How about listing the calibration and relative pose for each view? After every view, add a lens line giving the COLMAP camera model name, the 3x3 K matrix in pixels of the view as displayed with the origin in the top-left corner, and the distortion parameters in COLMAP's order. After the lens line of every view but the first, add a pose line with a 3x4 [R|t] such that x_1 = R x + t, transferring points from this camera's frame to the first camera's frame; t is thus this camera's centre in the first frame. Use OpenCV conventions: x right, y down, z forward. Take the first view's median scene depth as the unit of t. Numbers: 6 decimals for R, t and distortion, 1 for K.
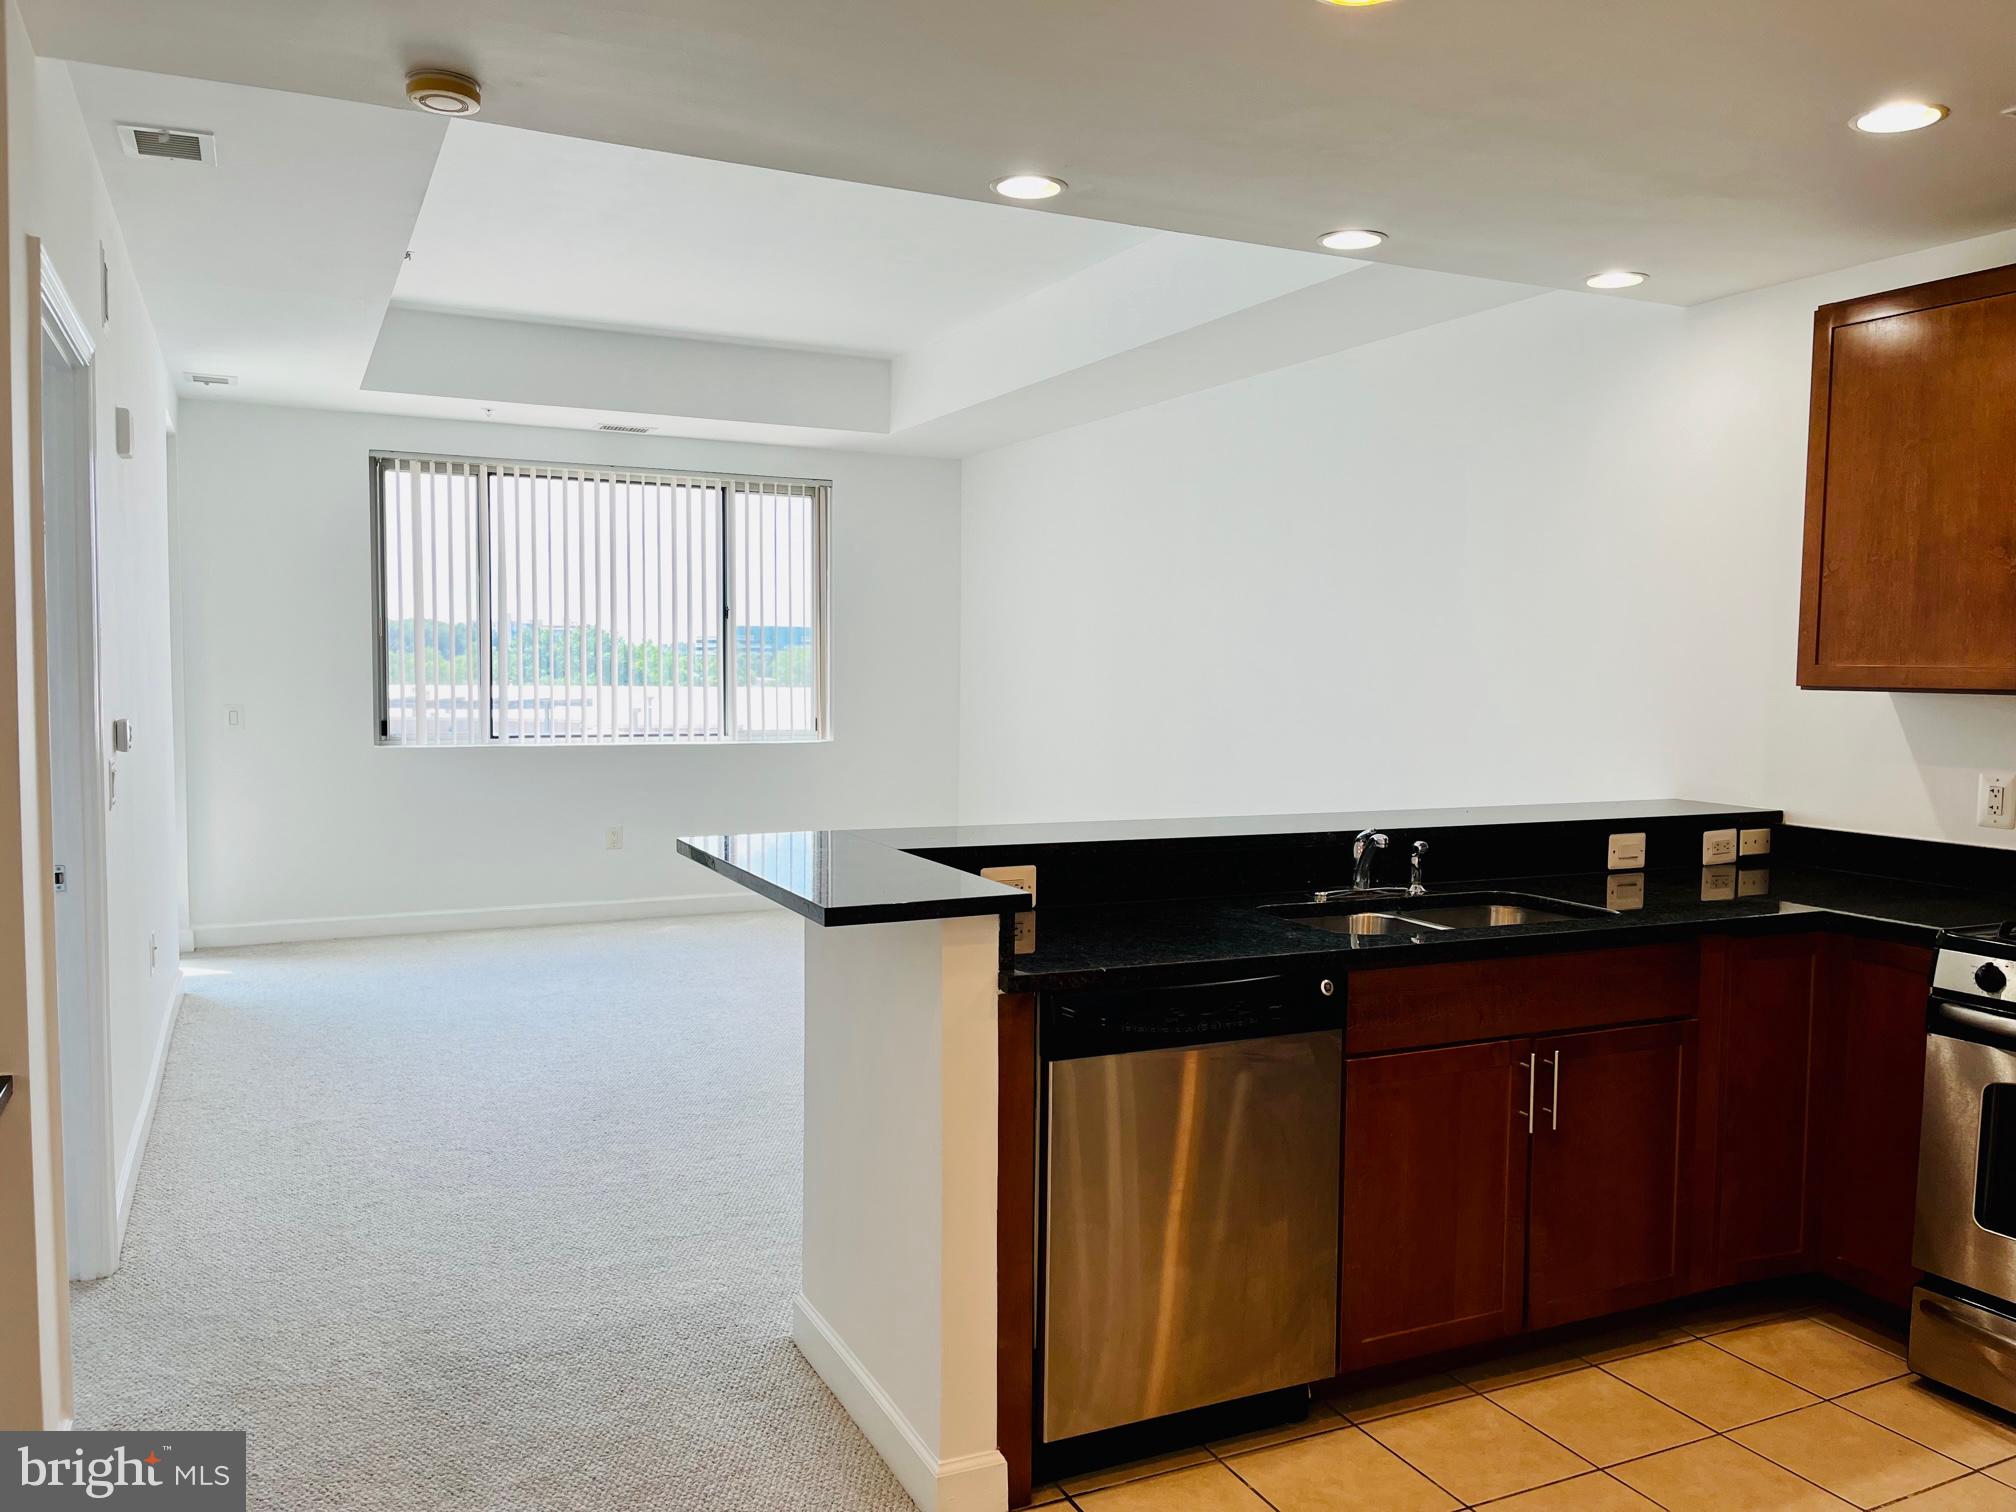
lens RADIAL K [[1531.1, 0, 1010.3], [0, 1531.1, 759.8], [0, 0, 1]] dist [0.063880, -0.085399]
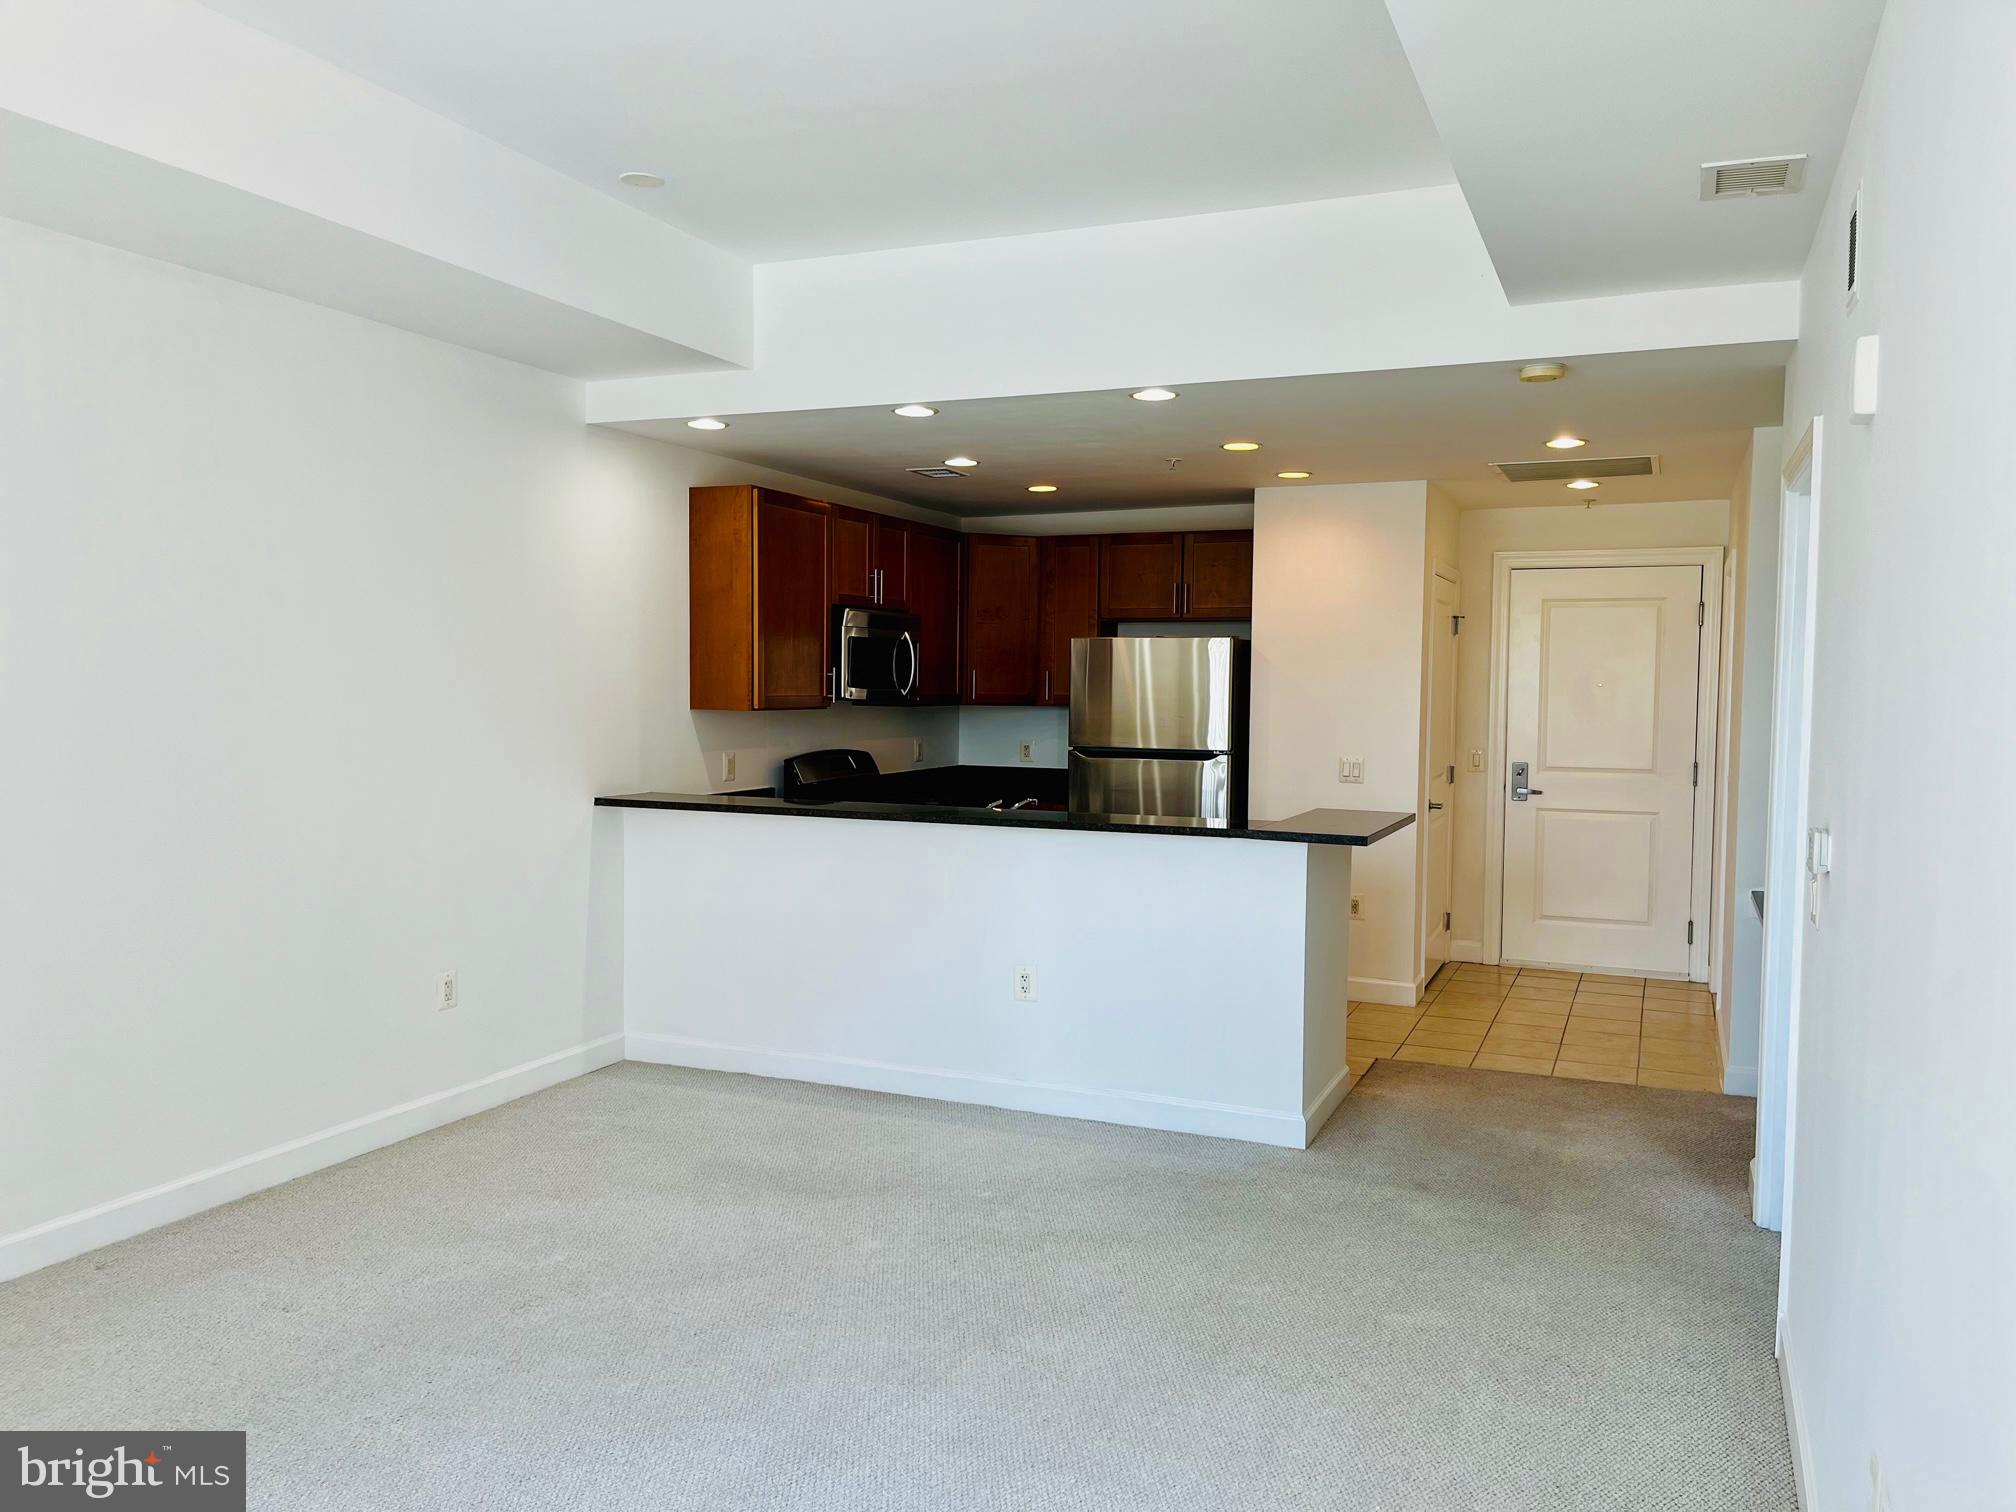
lens RADIAL K [[1531.1, 0, 998.4], [0, 1531.1, 761.6], [0, 0, 1]] dist [0.063880, -0.085399]
pose [[-0.649390, -0.060436, 0.758050, -0.742468], [0.030815, 0.993927, 0.105640, -0.125932], [-0.759831, 0.091961, -0.643583, 1.490063]]
